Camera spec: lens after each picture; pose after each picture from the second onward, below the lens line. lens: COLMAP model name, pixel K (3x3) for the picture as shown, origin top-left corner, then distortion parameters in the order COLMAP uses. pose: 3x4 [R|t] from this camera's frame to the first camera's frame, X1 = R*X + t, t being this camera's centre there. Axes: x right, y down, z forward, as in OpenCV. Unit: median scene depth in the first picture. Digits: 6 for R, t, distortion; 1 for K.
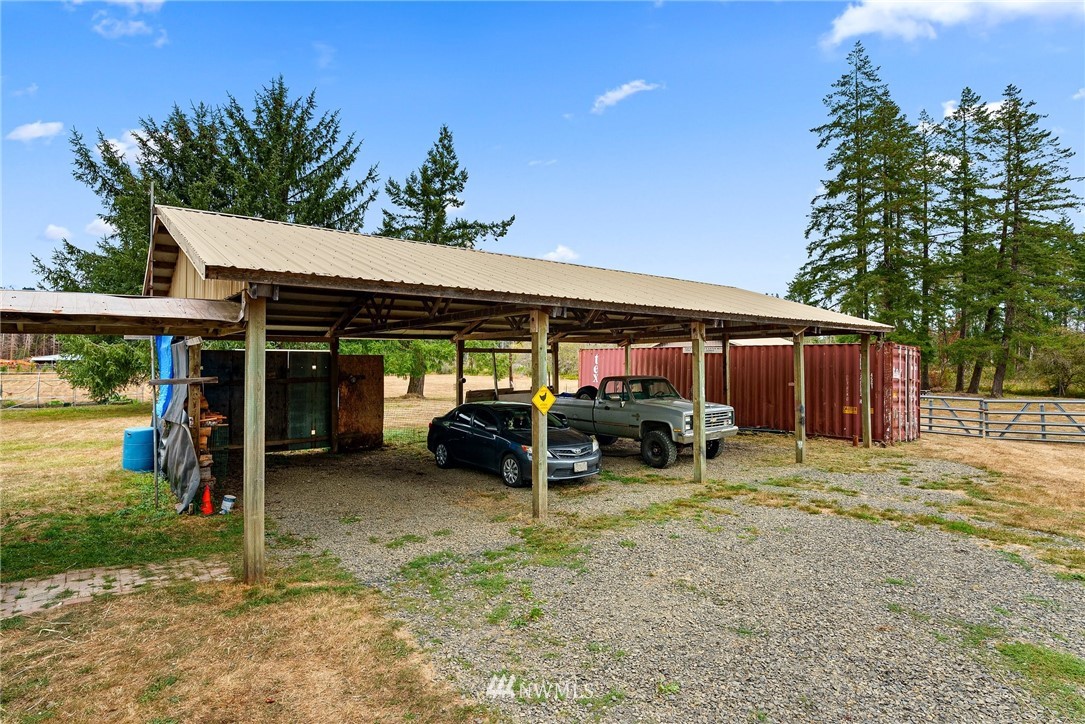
lens RADIAL K [[562.4, 0, 549.2], [0, 562.4, 348.2], [0, 0, 1]] dist [-0.001060, -0.000575]
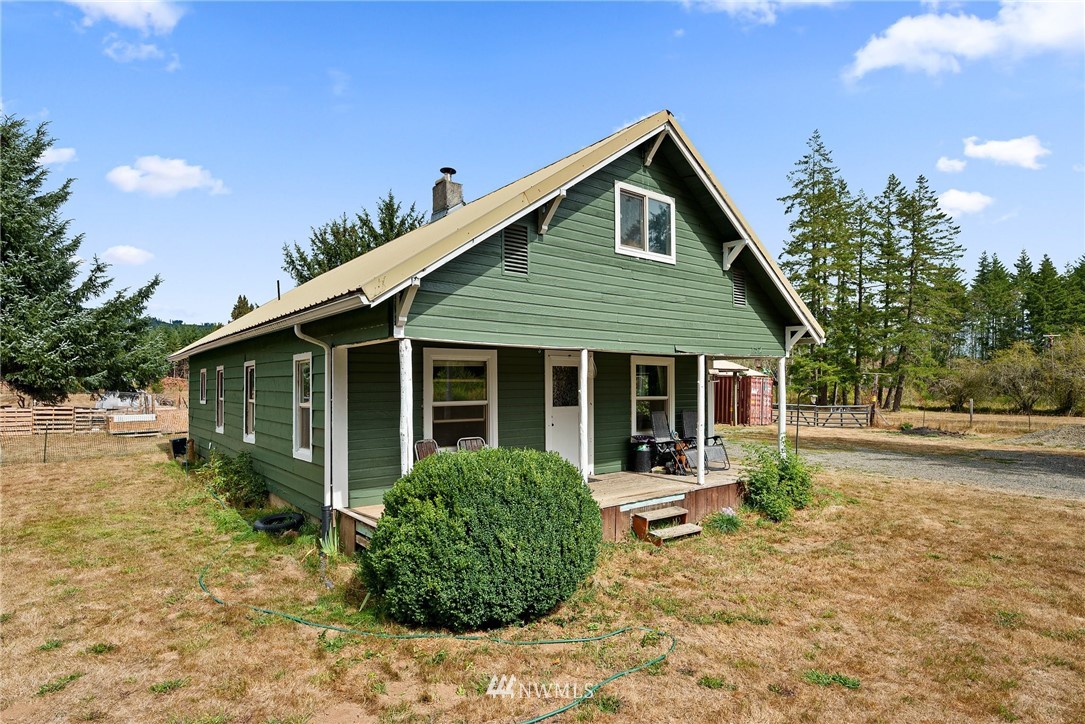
lens RADIAL K [[593.7, 0, 546.8], [0, 593.7, 380.0], [0, 0, 1]] dist [0.000351, -0.000105]
pose [[0.999900, 0.001815, -0.014023, -0.044126], [-0.001580, 0.999859, 0.016739, -0.012766], [0.014052, -0.016715, 0.999762, -0.506273]]
